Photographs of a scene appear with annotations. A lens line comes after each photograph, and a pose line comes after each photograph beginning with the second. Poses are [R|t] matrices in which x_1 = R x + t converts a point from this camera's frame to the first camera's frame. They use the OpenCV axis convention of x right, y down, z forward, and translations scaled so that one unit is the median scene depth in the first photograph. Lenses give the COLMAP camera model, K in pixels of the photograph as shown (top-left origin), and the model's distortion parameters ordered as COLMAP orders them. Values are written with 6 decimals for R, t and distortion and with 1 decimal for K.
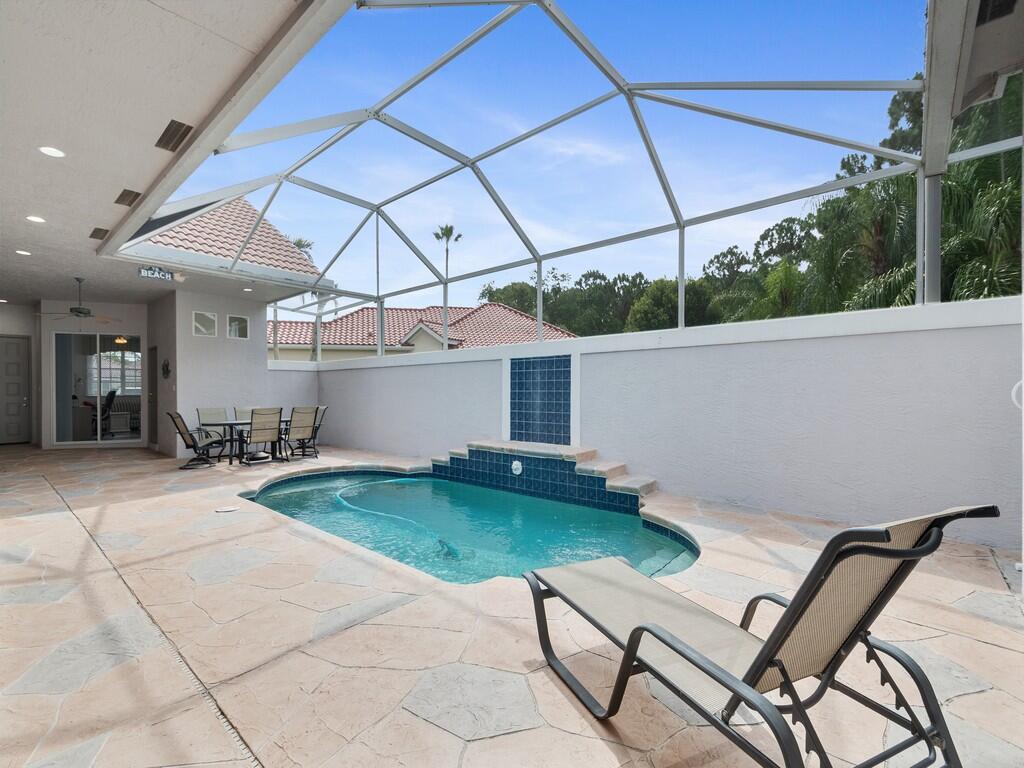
lens RADIAL K [[452.0, 0, 491.4], [0, 452.0, 390.4], [0, 0, 1]] dist [0.006432, -0.001293]
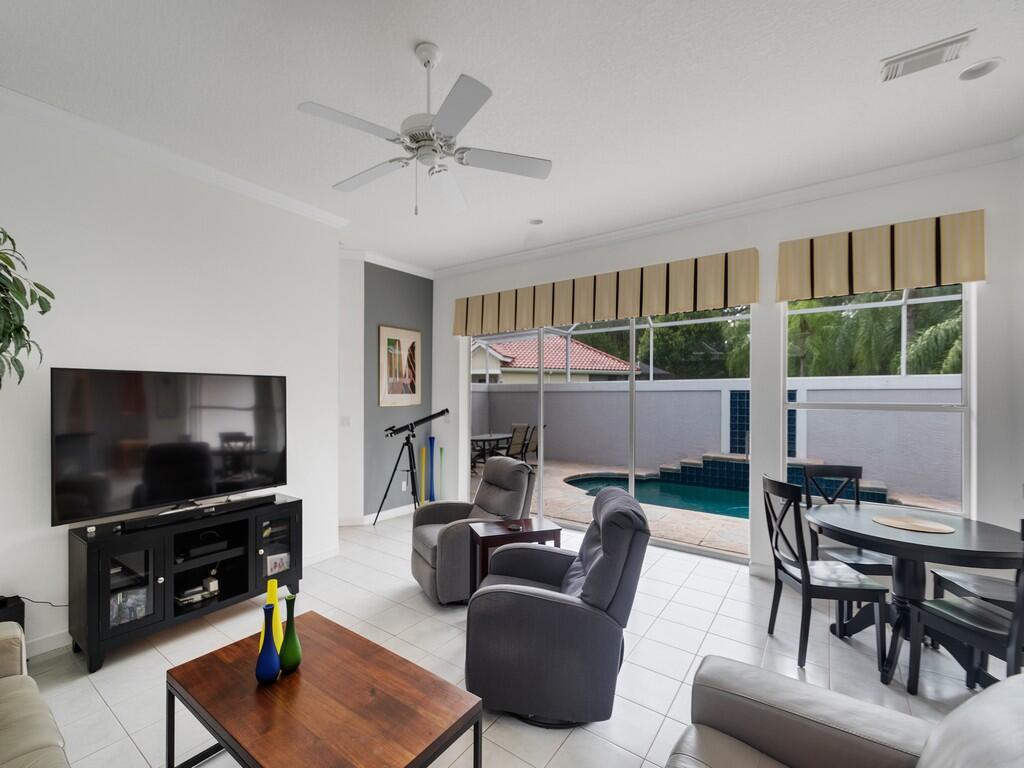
lens RADIAL K [[452.0, 0, 486.8], [0, 452.0, 397.9], [0, 0, 1]] dist [0.006432, -0.001293]
pose [[0.994455, 0.005747, 0.105008, -0.796242], [-0.005640, 0.999983, -0.001311, -0.043294], [-0.105013, 0.000712, 0.994471, -0.232909]]
